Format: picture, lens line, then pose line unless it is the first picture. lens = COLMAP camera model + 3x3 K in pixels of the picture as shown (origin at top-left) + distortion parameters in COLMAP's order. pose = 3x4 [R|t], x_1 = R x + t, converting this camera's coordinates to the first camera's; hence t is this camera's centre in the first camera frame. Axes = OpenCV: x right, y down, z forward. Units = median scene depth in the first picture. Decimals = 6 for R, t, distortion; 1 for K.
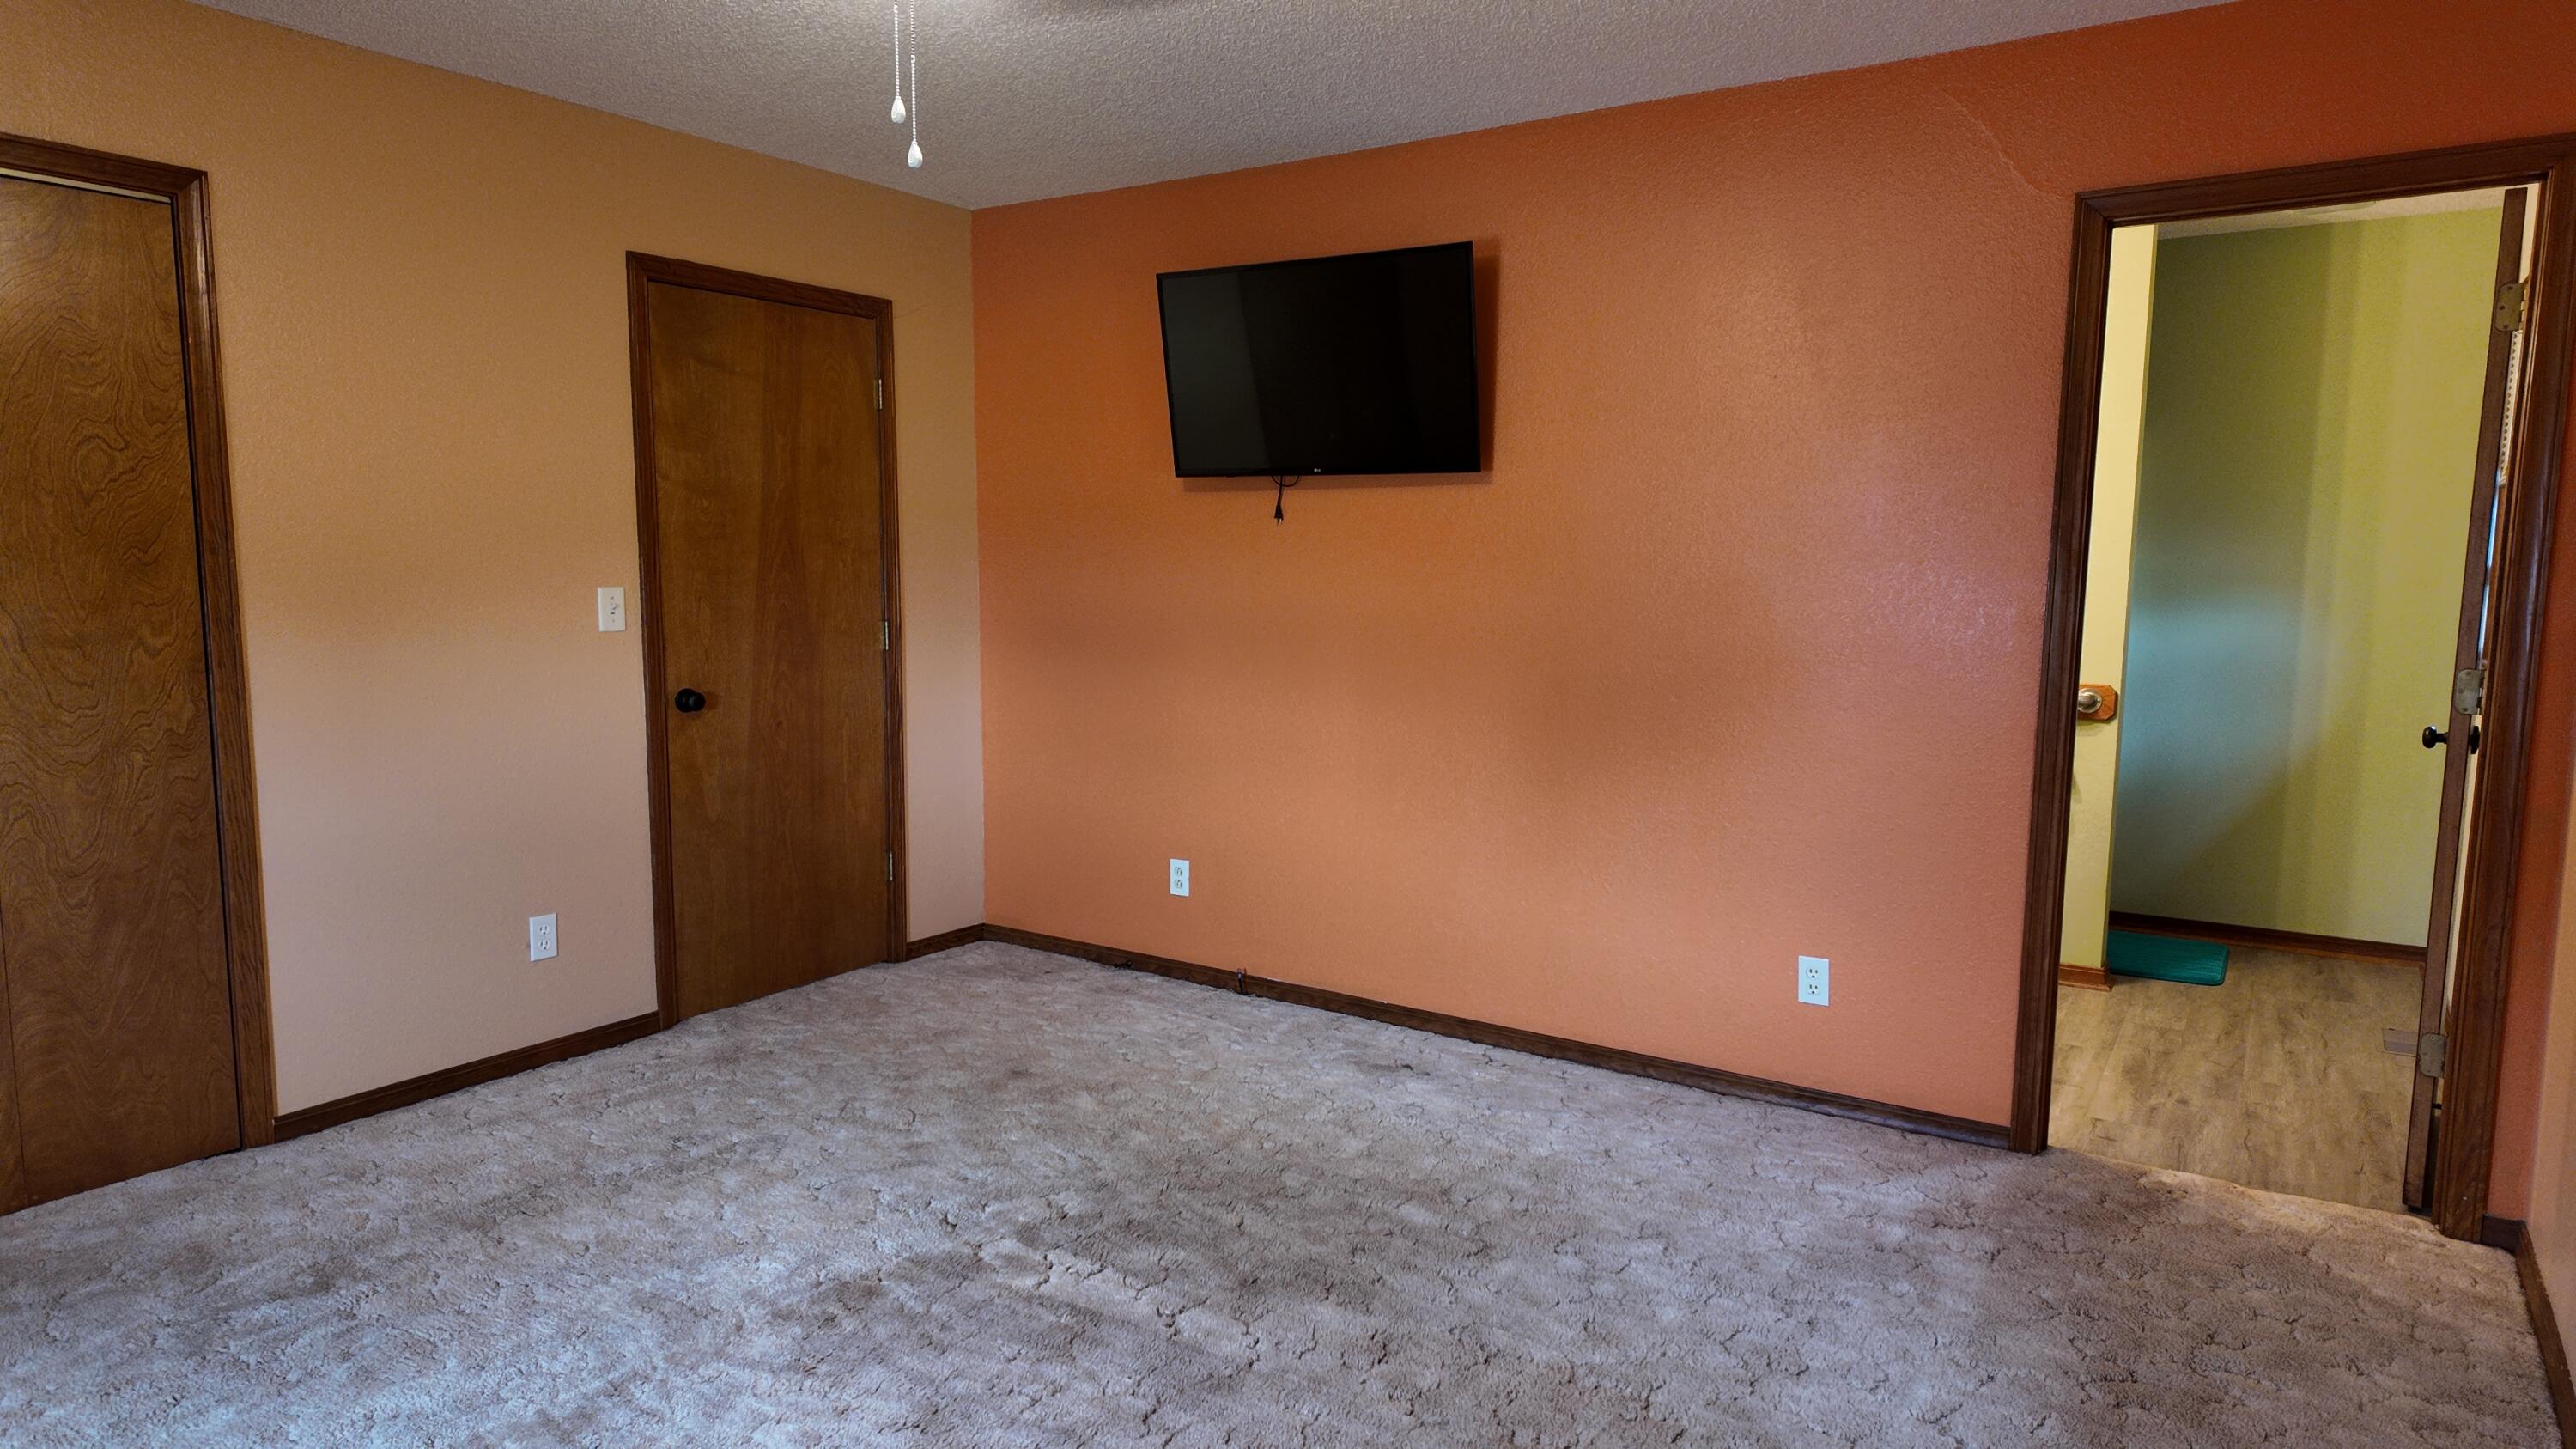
lens RADIAL K [[1498.4, 0, 1308.7], [0, 1498.4, 727.8], [0, 0, 1]] dist [0.044324, -0.046993]
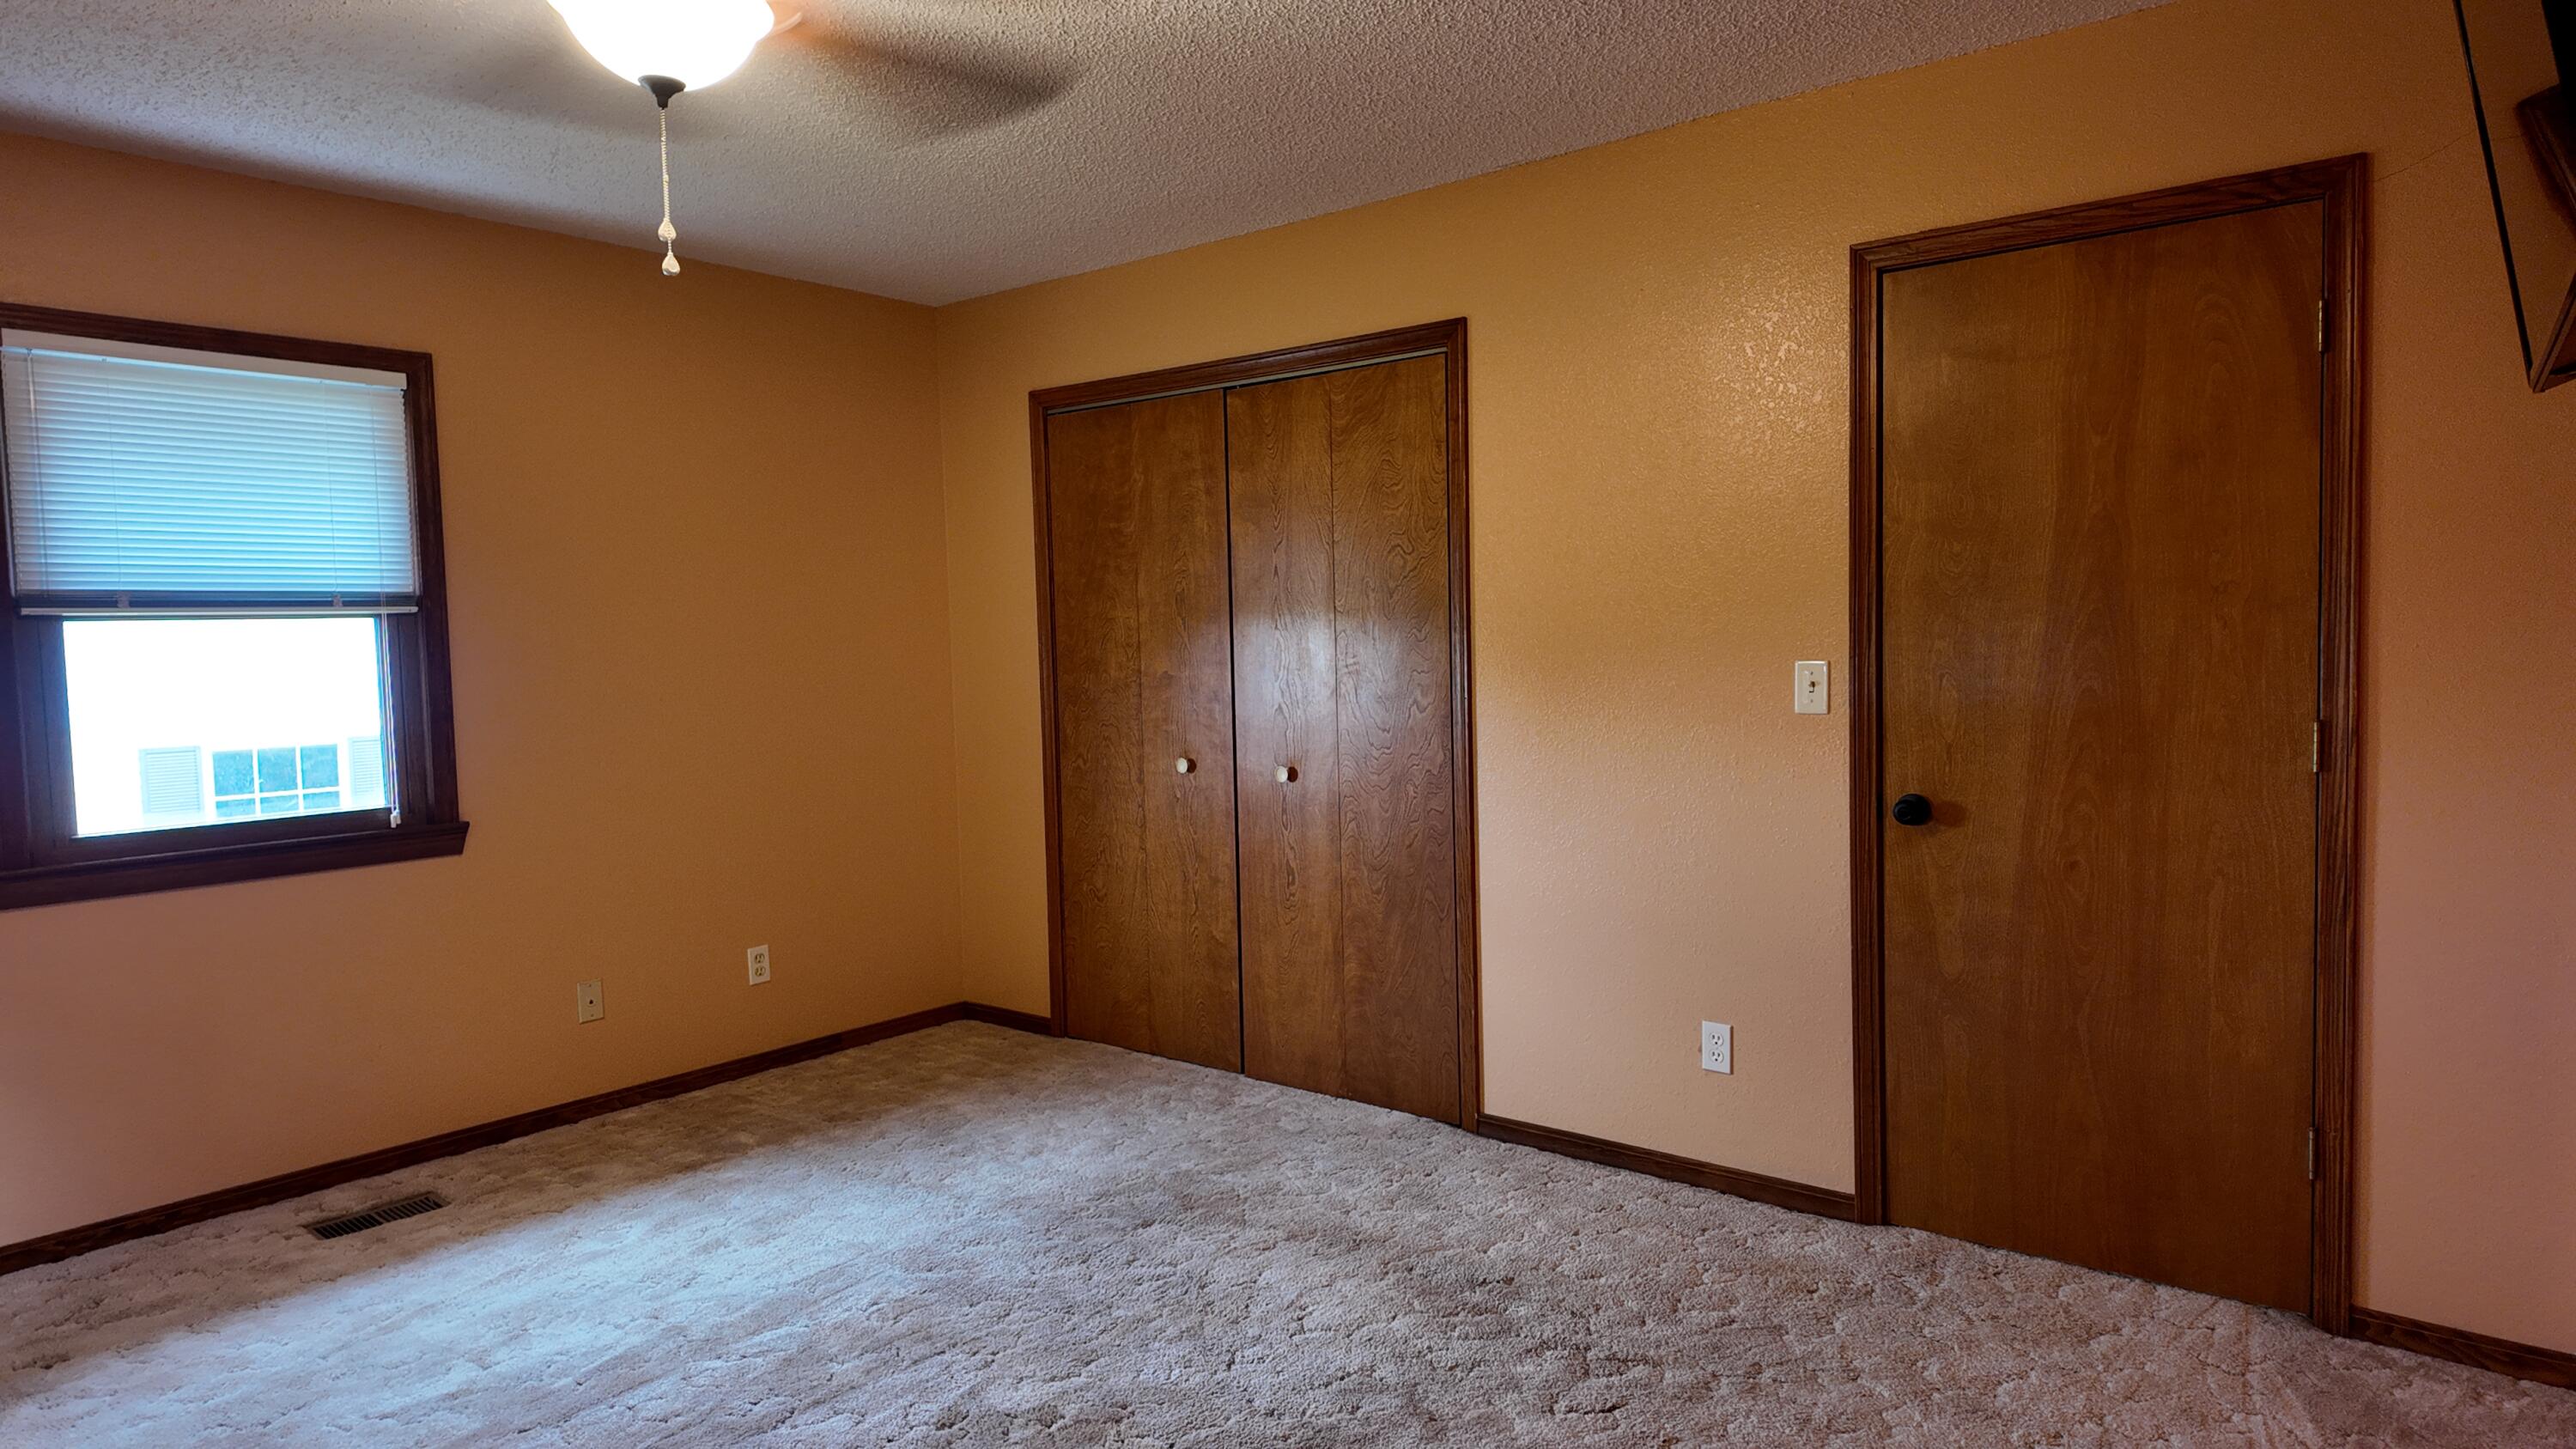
lens RADIAL K [[1498.4, 0, 1298.4], [0, 1498.4, 720.7], [0, 0, 1]] dist [0.044324, -0.046993]
pose [[-0.121455, 0.043876, -0.991627, 0.393740], [-0.096538, 0.993764, 0.055795, -0.078454], [0.987891, 0.102506, -0.116461, 0.816626]]
